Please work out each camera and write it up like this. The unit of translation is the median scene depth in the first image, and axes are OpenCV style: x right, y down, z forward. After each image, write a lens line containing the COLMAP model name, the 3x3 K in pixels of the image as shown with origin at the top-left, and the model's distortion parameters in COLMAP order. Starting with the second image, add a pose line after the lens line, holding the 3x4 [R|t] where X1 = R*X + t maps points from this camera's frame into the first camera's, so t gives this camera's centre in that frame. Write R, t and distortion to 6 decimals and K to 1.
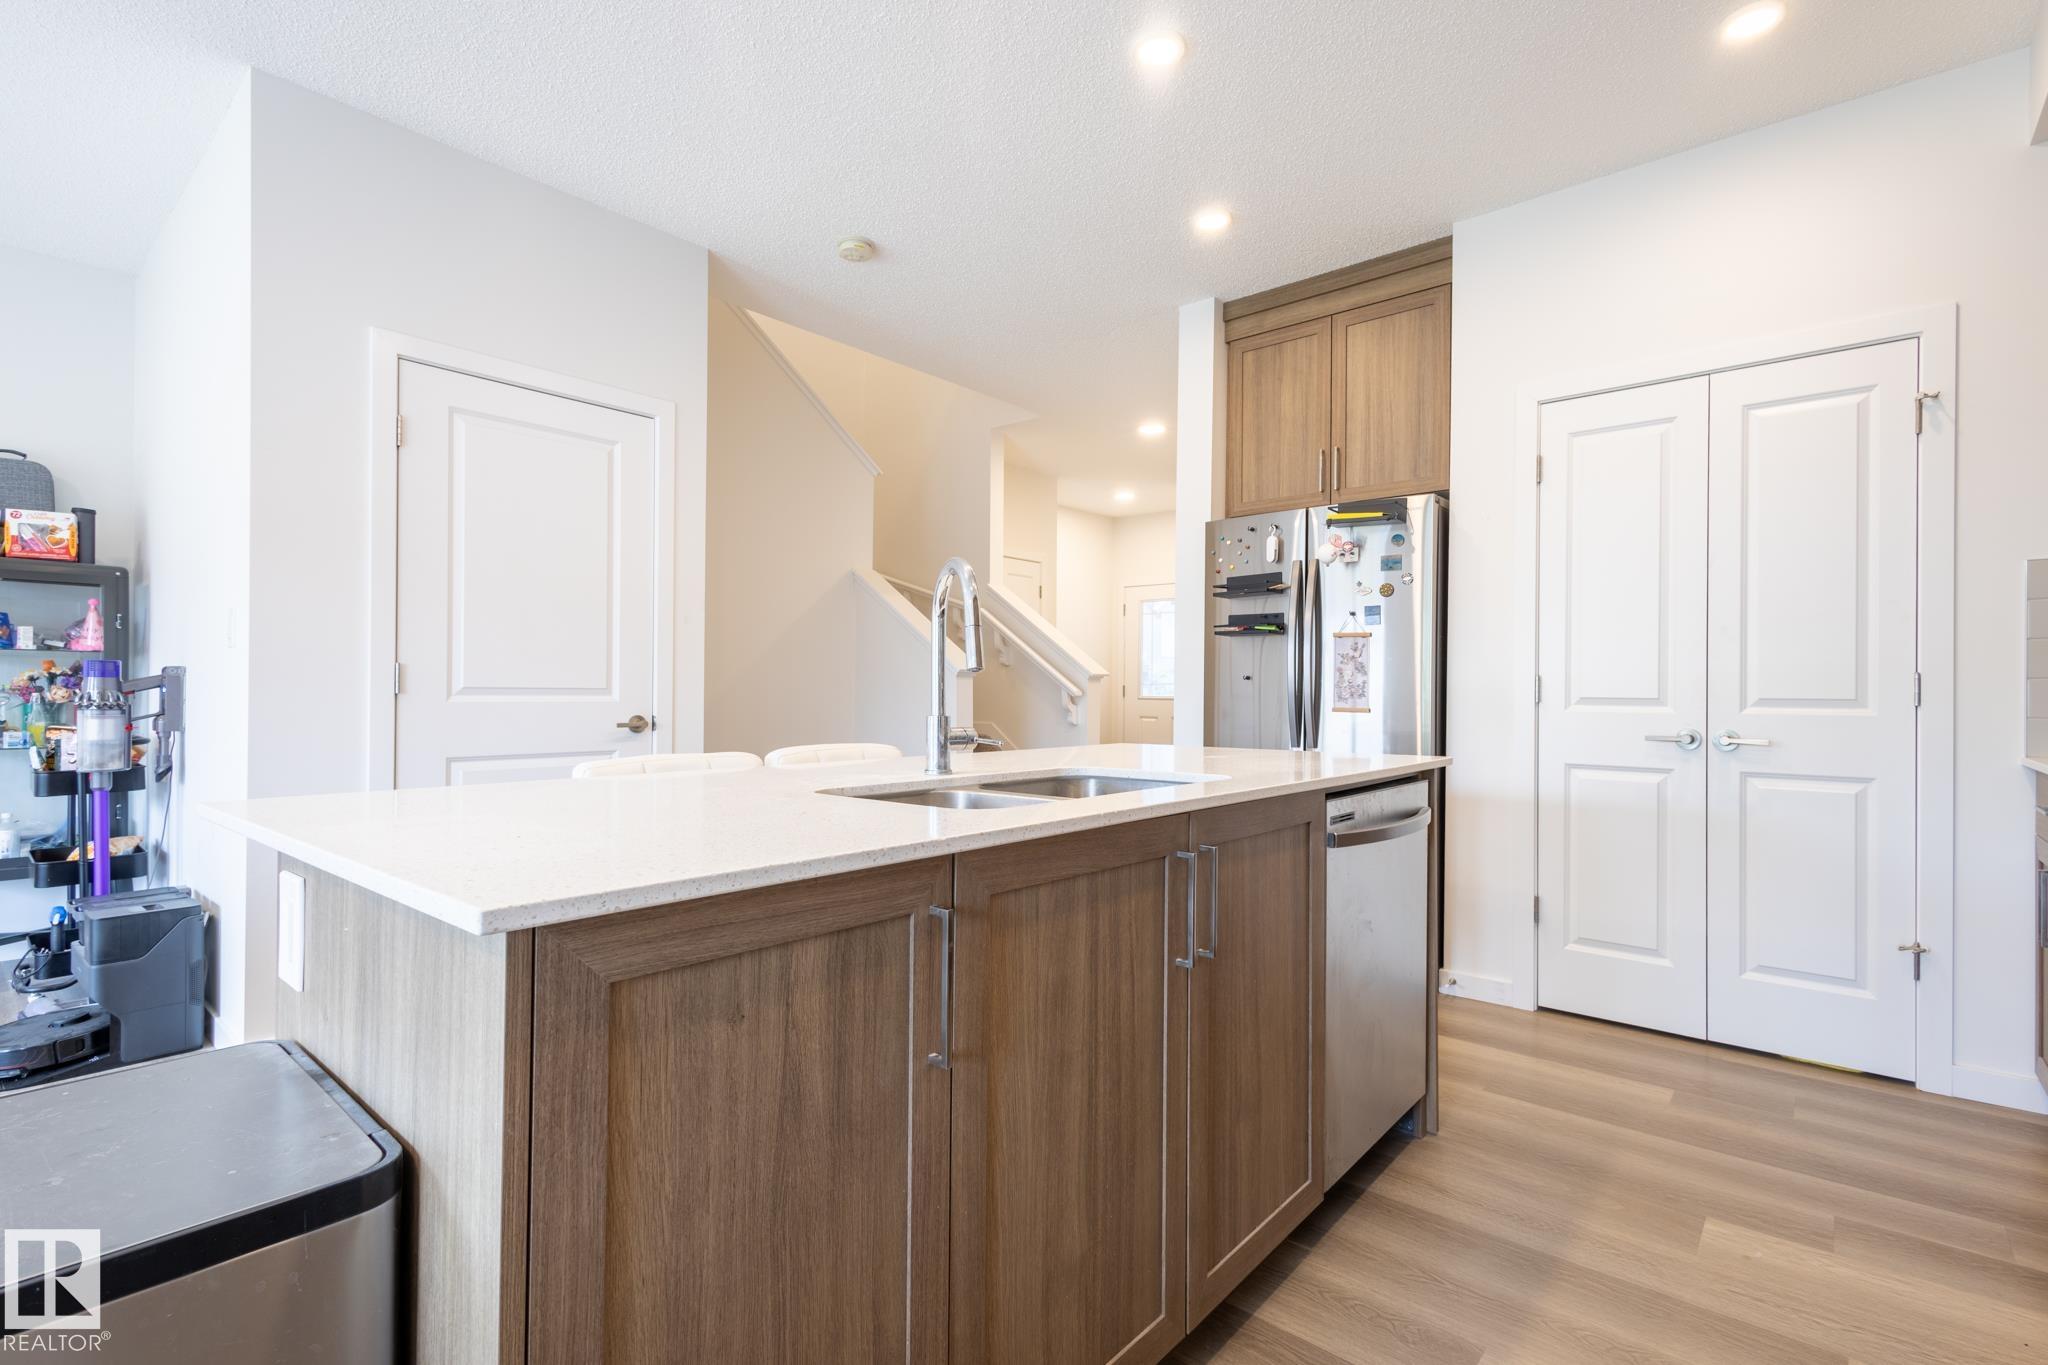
lens RADIAL K [[947.8, 0, 1036.4], [0, 947.8, 686.8], [0, 0, 1]] dist [0.012546, -0.002364]
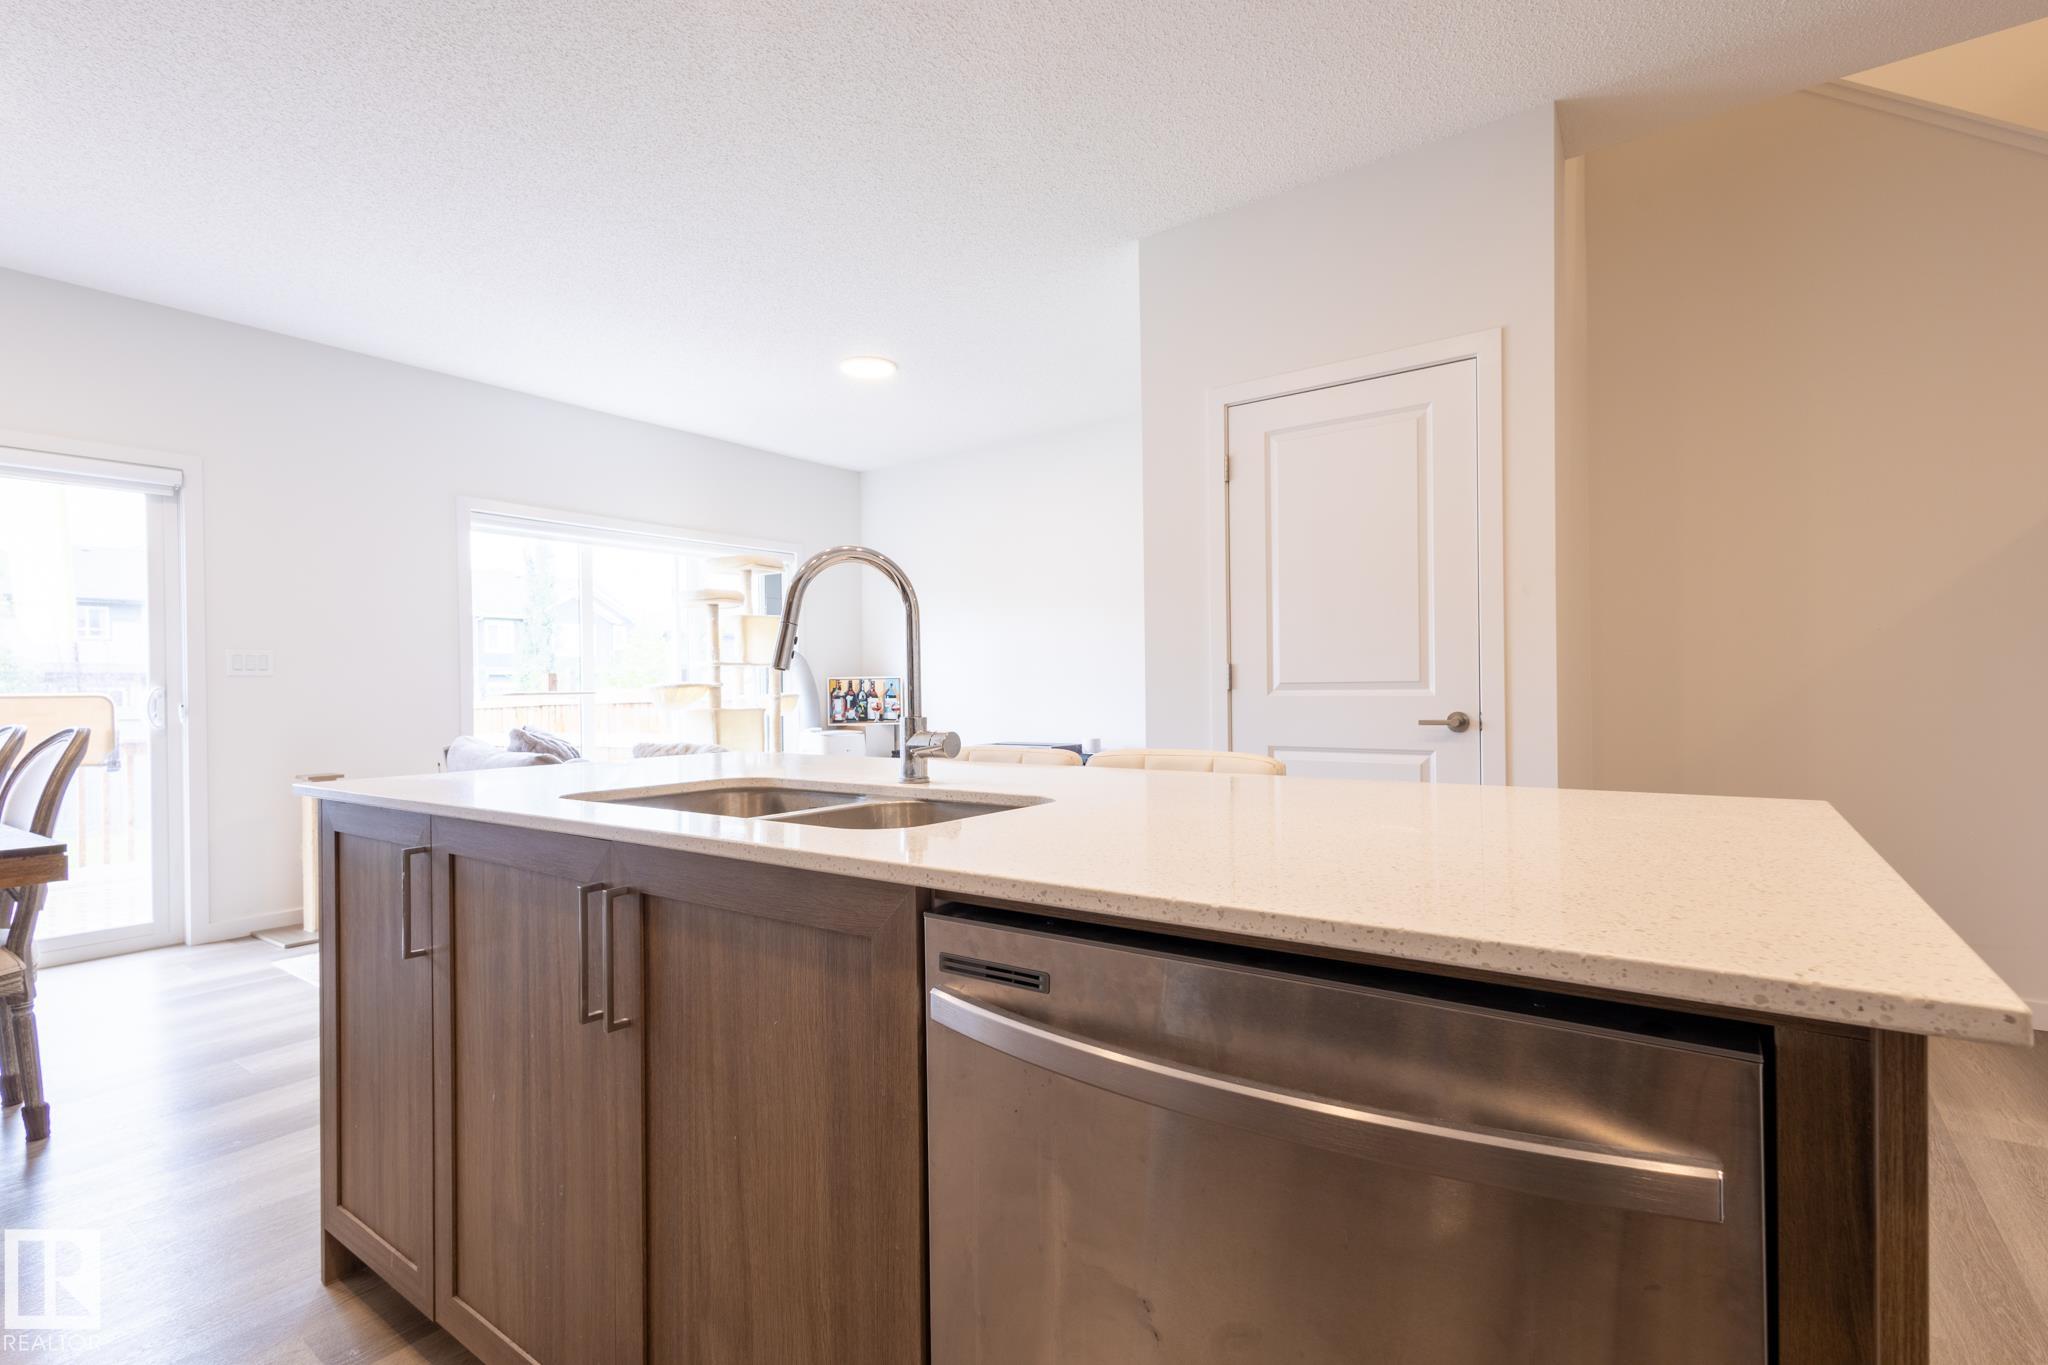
lens RADIAL K [[947.8, 0, 1015.4], [0, 947.8, 695.1], [0, 0, 1]] dist [0.012546, -0.002364]
pose [[0.074201, -0.000749, -0.997243, 0.456043], [0.019311, 0.999813, 0.000686, 0.007216], [0.997056, -0.019309, 0.074202, 0.596906]]
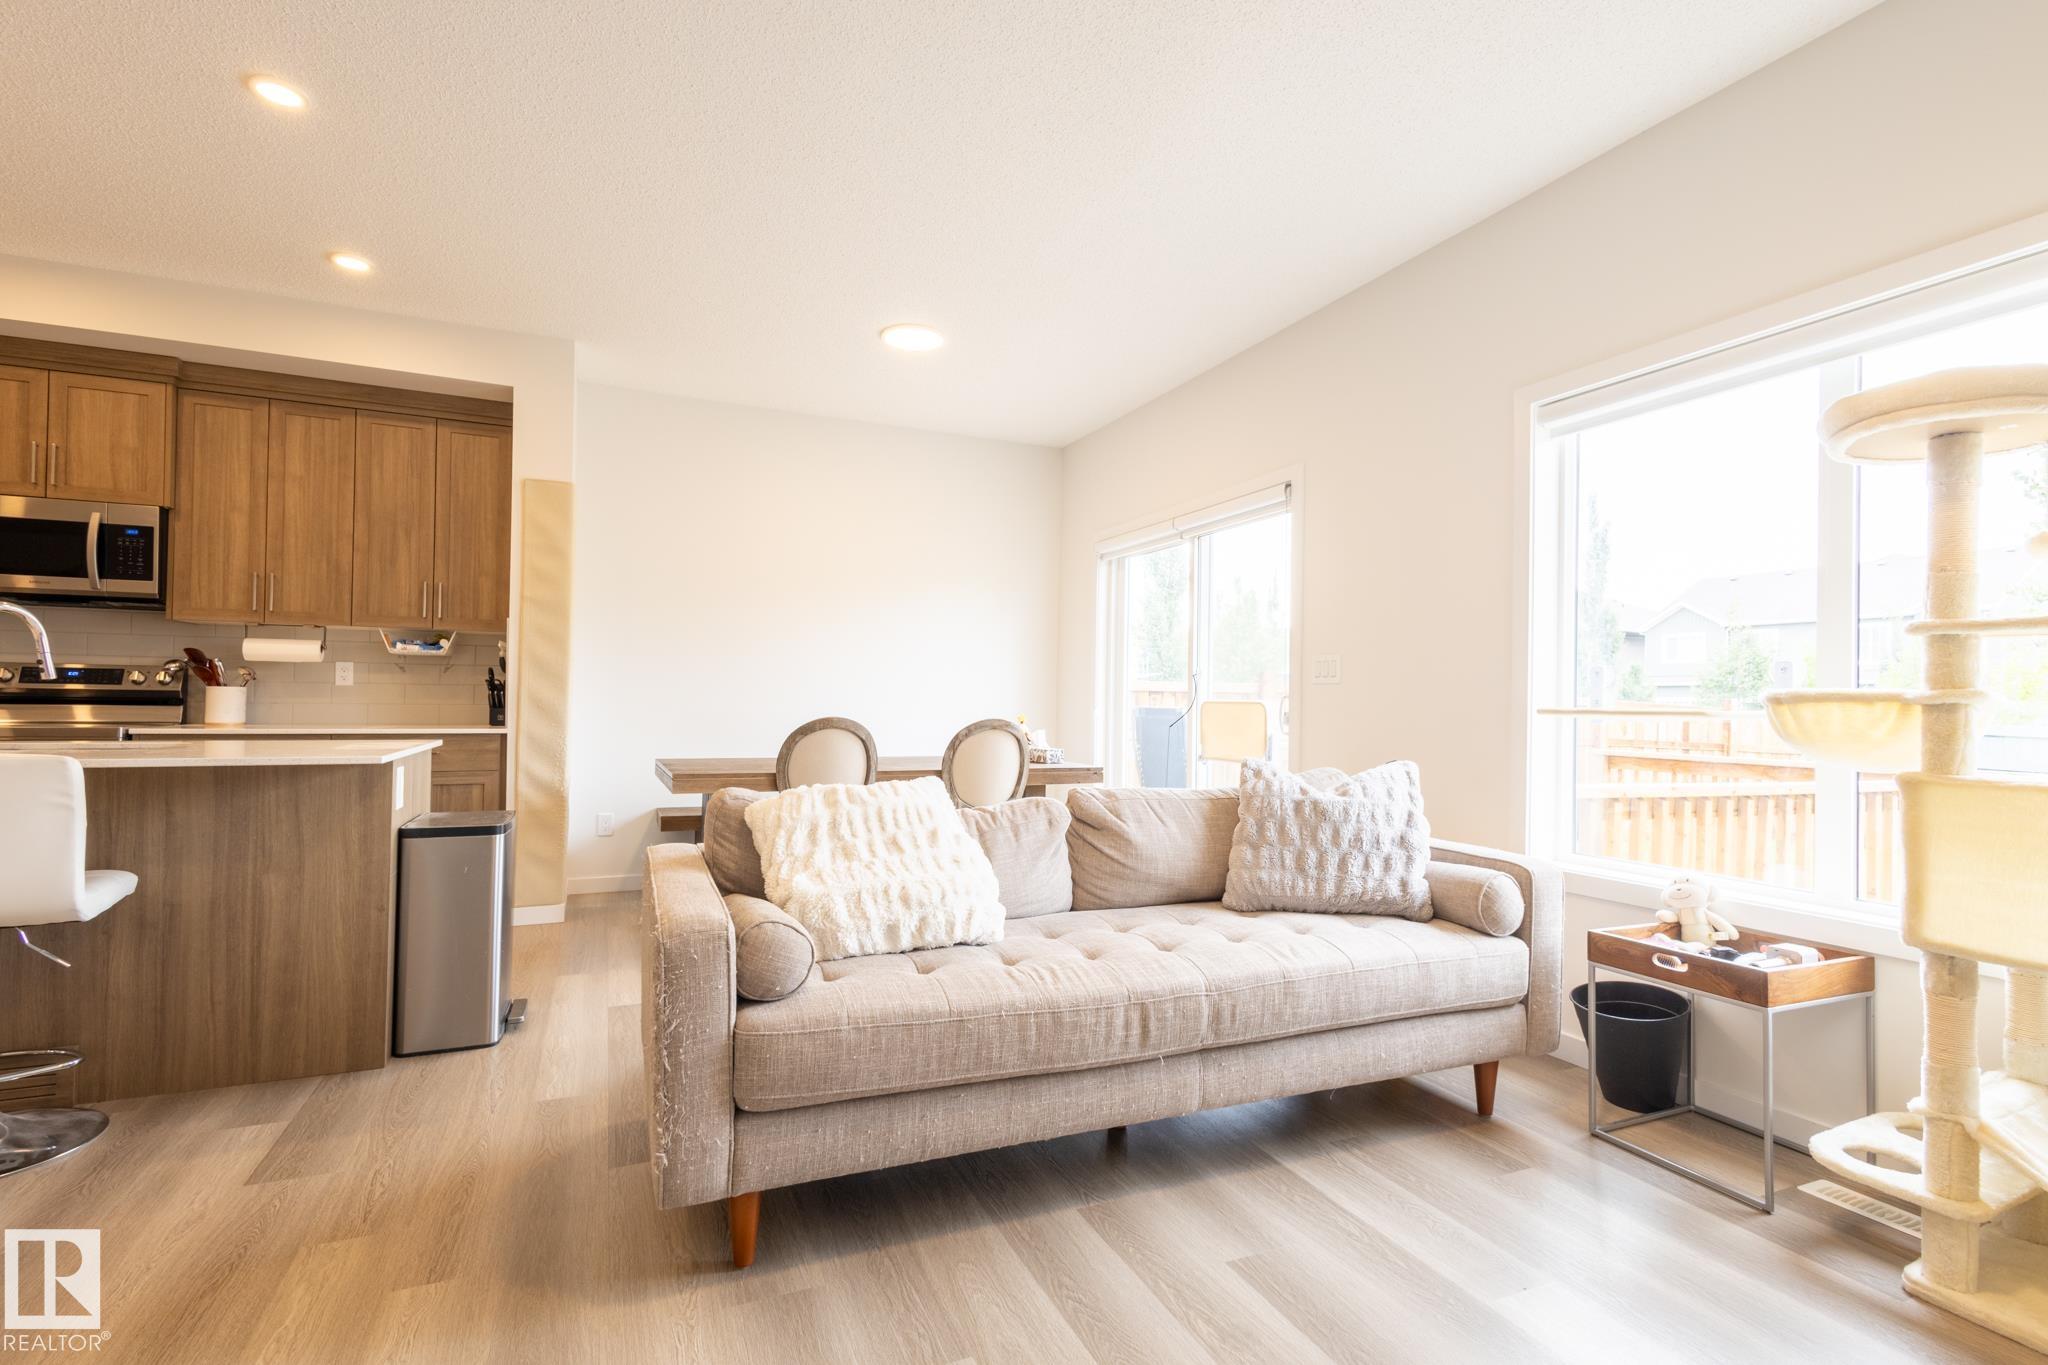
lens RADIAL K [[947.8, 0, 1024.2], [0, 947.8, 690.9], [0, 0, 1]] dist [0.012546, -0.002364]
pose [[-0.896363, -0.014566, 0.443081, -1.115894], [-0.022065, 0.999687, -0.011774, -0.006413], [-0.442770, -0.020330, -0.896404, 0.878718]]
